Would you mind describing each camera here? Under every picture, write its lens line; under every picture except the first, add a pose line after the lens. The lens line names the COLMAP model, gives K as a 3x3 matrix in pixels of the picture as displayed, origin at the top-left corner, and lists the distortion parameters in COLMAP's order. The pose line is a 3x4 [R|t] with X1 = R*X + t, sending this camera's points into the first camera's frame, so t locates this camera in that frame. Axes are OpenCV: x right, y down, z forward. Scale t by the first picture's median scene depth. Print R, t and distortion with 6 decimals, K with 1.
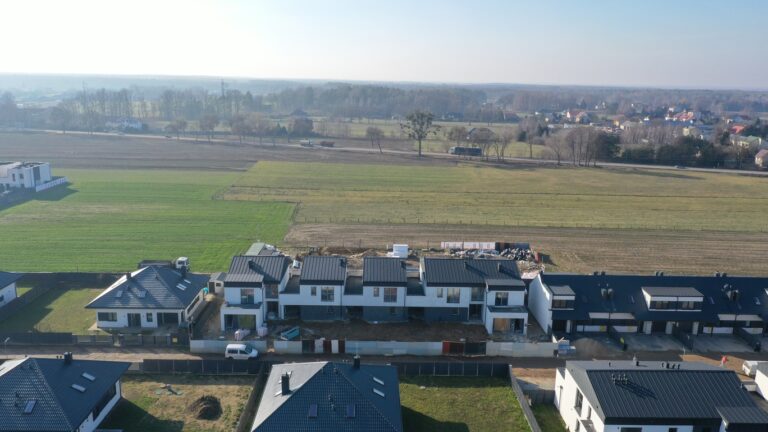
lens RADIAL K [[608.6, 0, 383.8], [0, 608.6, 223.6], [0, 0, 1]] dist [-0.007063, 0.019640]
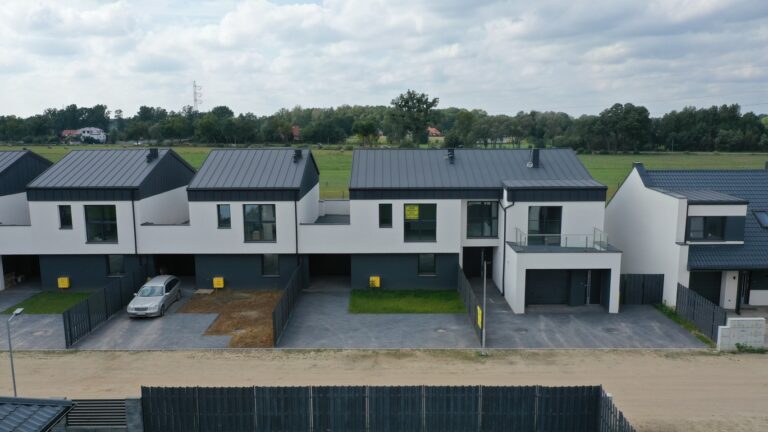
lens RADIAL K [[608.6, 0, 385.2], [0, 608.6, 213.8], [0, 0, 1]] dist [-0.007063, 0.019640]
pose [[0.999547, -0.021860, -0.020706, 0.100466], [0.019951, 0.995894, -0.088301, 0.148055], [0.022552, 0.087848, 0.995879, 0.610533]]
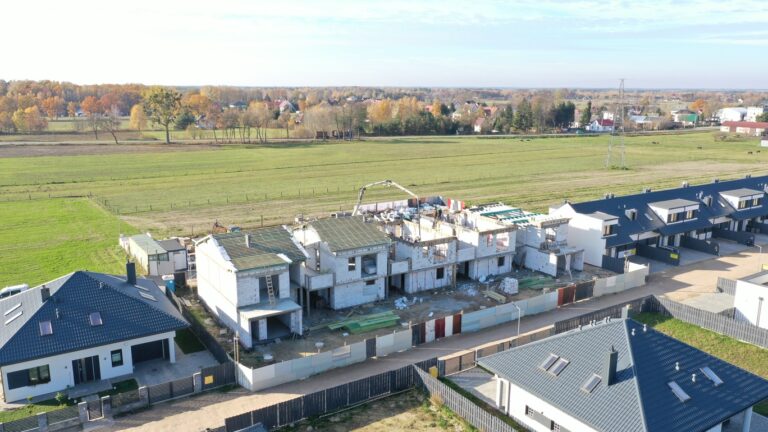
lens RADIAL K [[608.6, 0, 385.0], [0, 608.6, 216.0], [0, 0, 1]] dist [-0.007063, 0.019640]
pose [[0.848710, -0.125798, 0.513679, -0.432988], [0.135904, 0.990558, 0.018041, 0.049173], [-0.511098, 0.054500, 0.857793, 0.389866]]
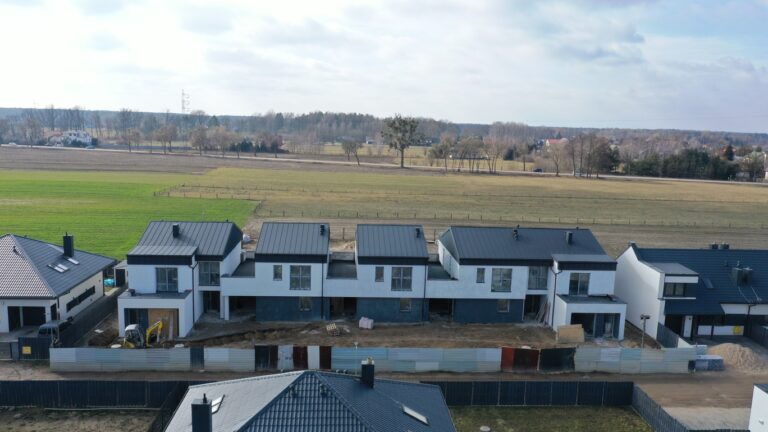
lens RADIAL K [[608.6, 0, 384.2], [0, 608.6, 211.9], [0, 0, 1]] dist [-0.007063, 0.019640]
pose [[0.998727, 0.003310, 0.050341, -0.038732], [0.001152, 0.996088, -0.088354, 0.104590], [-0.050436, 0.088300, 0.994816, 0.376802]]
